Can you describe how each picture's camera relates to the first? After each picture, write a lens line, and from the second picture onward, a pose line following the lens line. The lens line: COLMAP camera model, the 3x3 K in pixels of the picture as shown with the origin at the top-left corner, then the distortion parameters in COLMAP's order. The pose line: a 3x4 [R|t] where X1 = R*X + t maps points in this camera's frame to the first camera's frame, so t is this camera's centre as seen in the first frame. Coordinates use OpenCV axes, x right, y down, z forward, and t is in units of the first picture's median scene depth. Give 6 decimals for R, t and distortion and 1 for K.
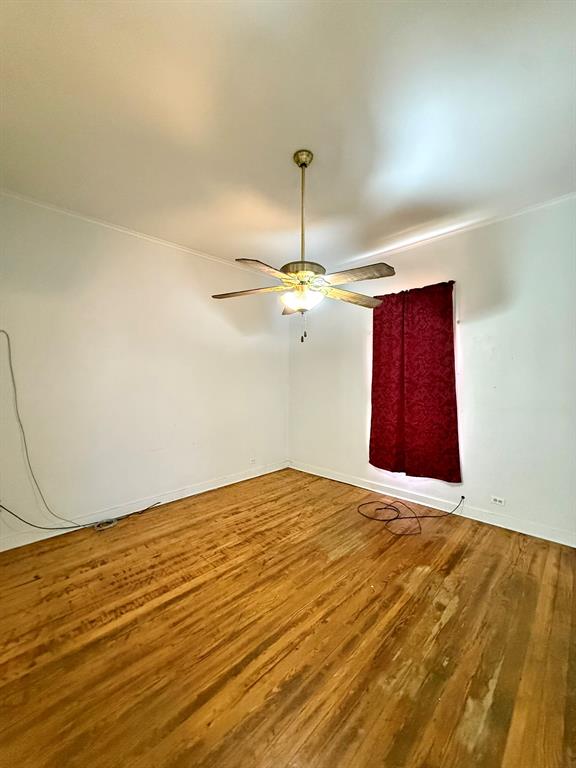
lens RADIAL K [[306.5, 0, 287.9], [0, 306.5, 383.7], [0, 0, 1]] dist [0.001966, 0.000252]
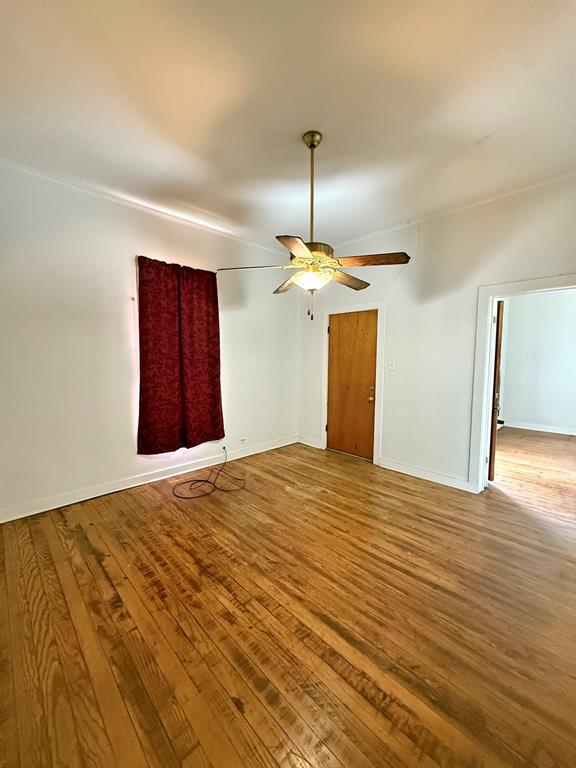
lens RADIAL K [[306.5, 0, 287.9], [0, 306.5, 382.6], [0, 0, 1]] dist [0.001966, 0.000252]
pose [[0.025870, -0.083100, 0.996205, -0.889676], [0.011798, 0.996495, 0.082818, -0.007320], [-0.999596, 0.009611, 0.026760, 0.904445]]
